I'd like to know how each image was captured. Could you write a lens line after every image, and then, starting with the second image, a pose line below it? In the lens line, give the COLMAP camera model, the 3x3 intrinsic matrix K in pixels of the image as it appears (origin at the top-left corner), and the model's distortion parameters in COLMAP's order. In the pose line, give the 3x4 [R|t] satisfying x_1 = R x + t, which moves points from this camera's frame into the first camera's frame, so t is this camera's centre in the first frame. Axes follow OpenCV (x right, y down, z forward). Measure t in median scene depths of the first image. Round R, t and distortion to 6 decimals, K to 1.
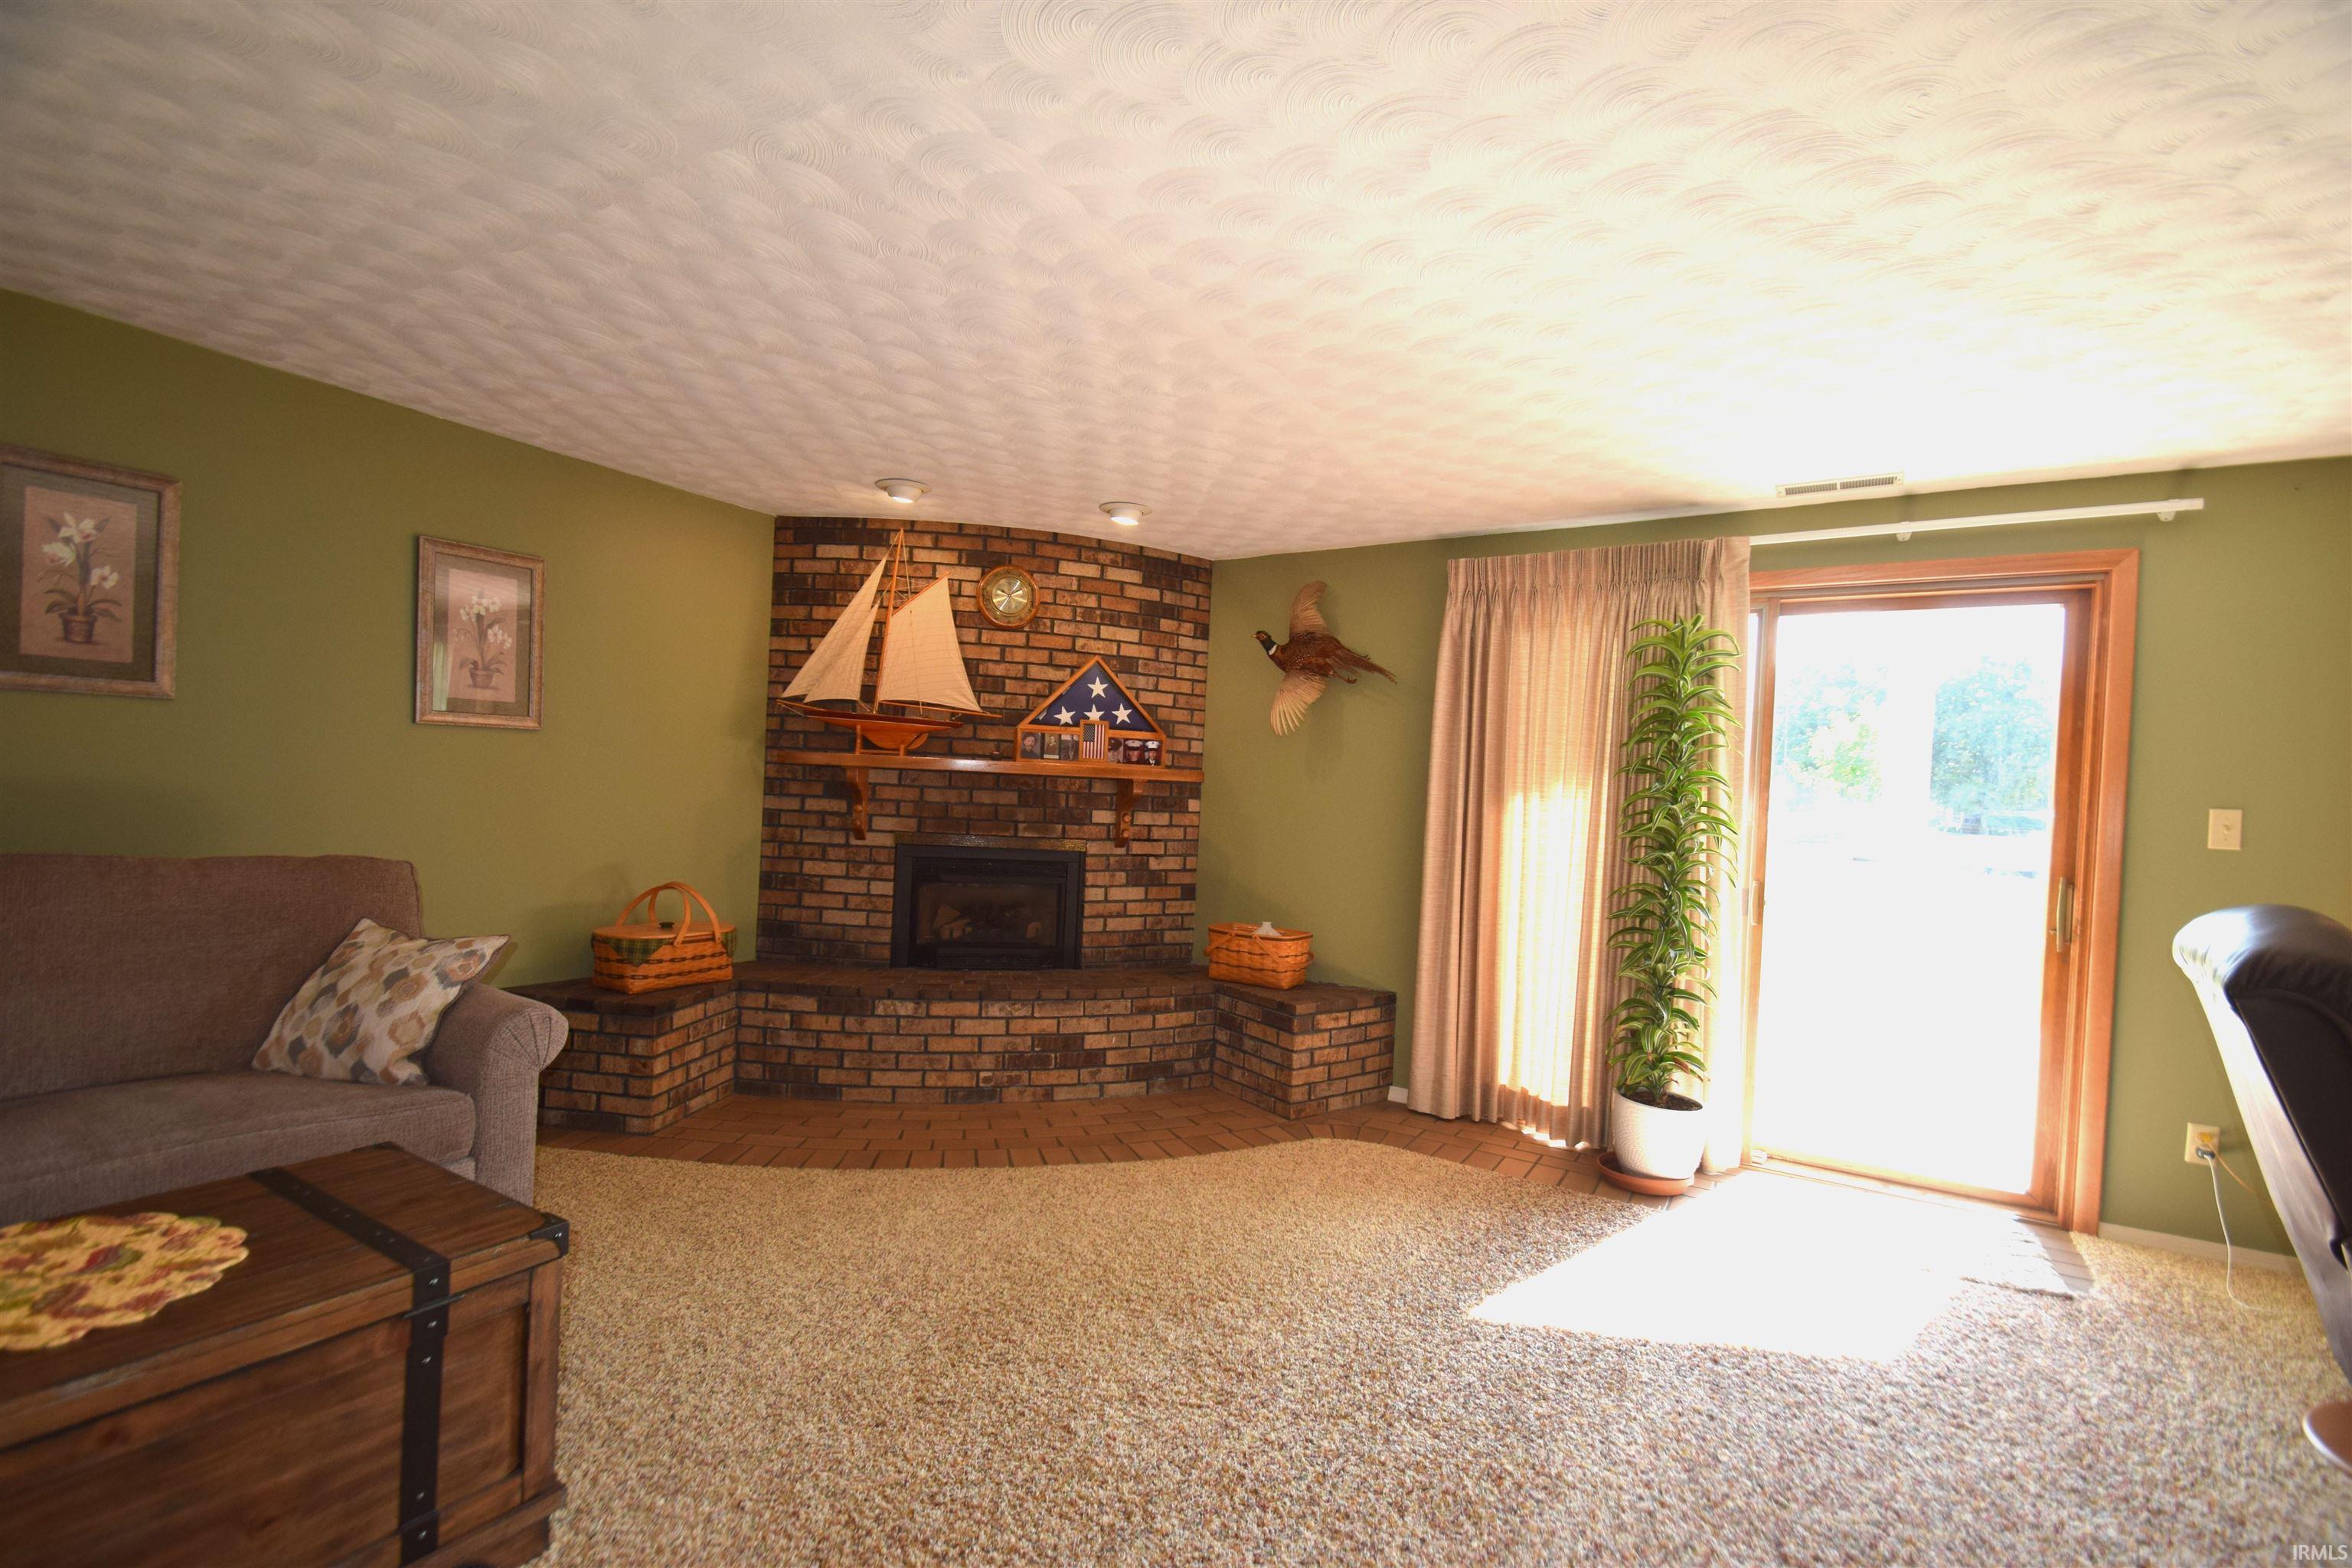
lens RADIAL K [[1026.7, 0, 1180.4], [0, 1026.7, 806.3], [0, 0, 1]] dist [0.000683, -0.017165]
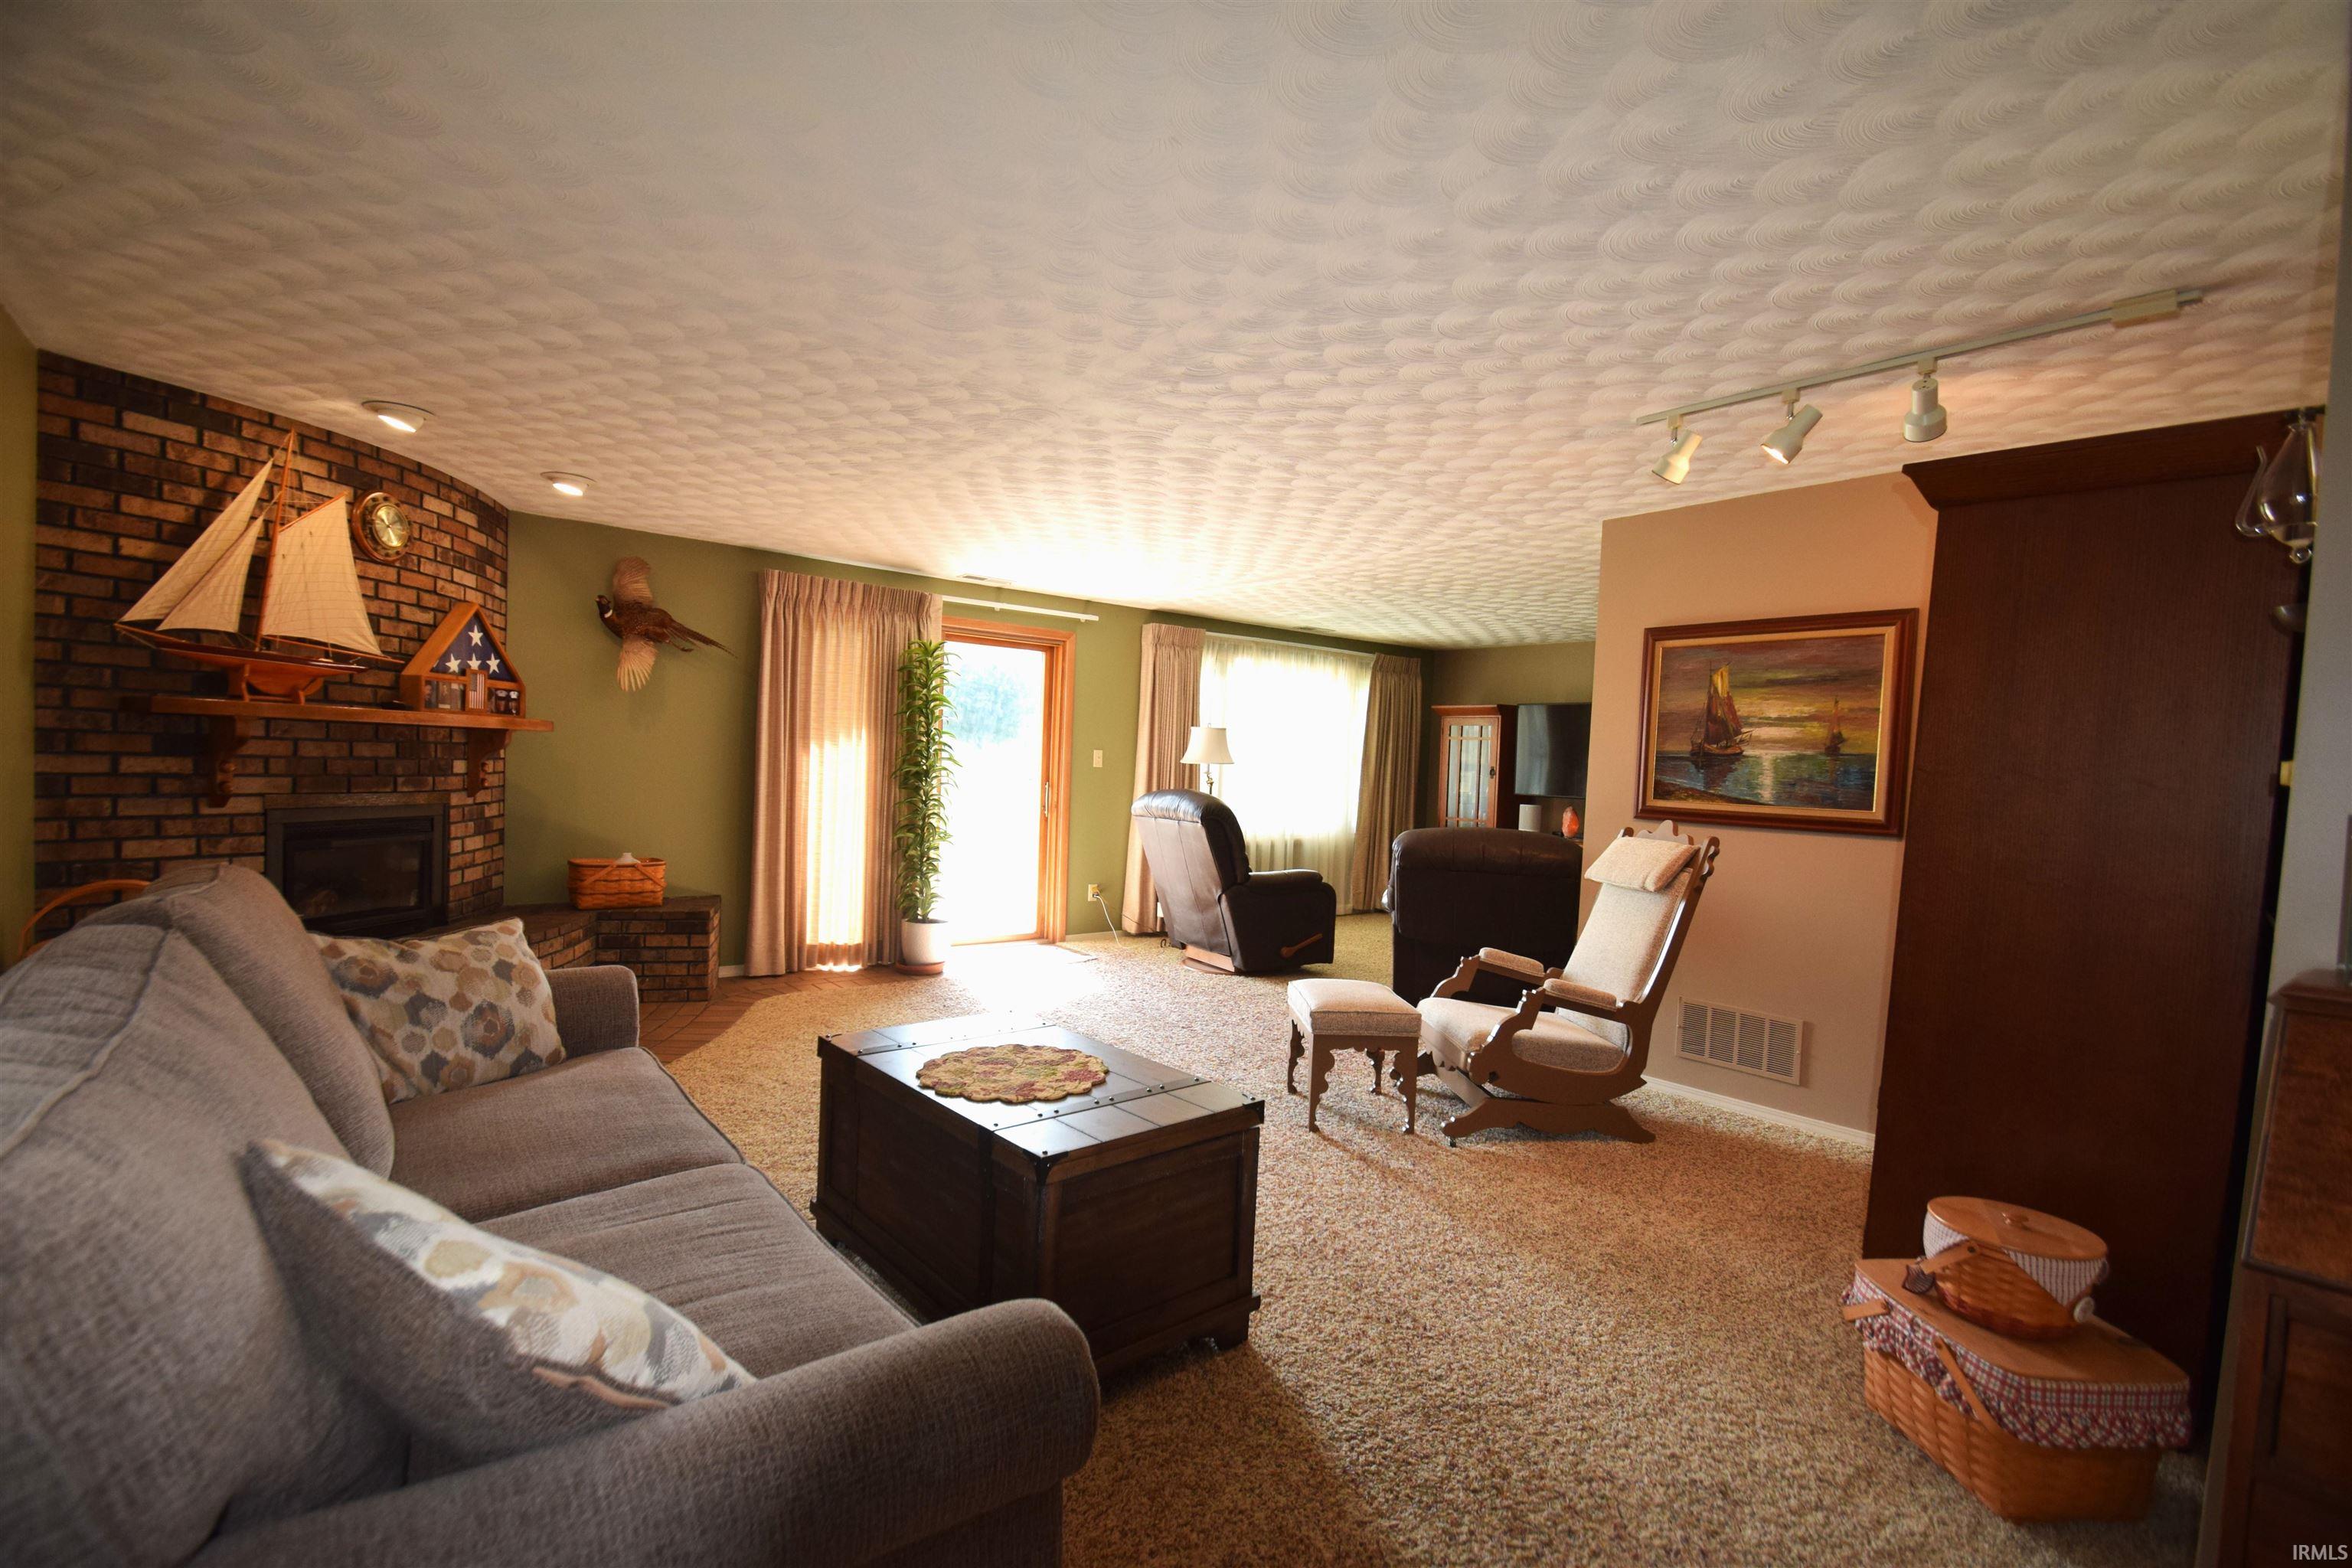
lens RADIAL K [[1026.7, 0, 1180.4], [0, 1026.7, 806.3], [0, 0, 1]] dist [0.000683, -0.017165]
pose [[0.305032, -0.070530, 0.949727, -0.822708], [-0.012904, 0.996856, 0.078175, -0.038649], [-0.952255, -0.036101, 0.303163, 0.056183]]
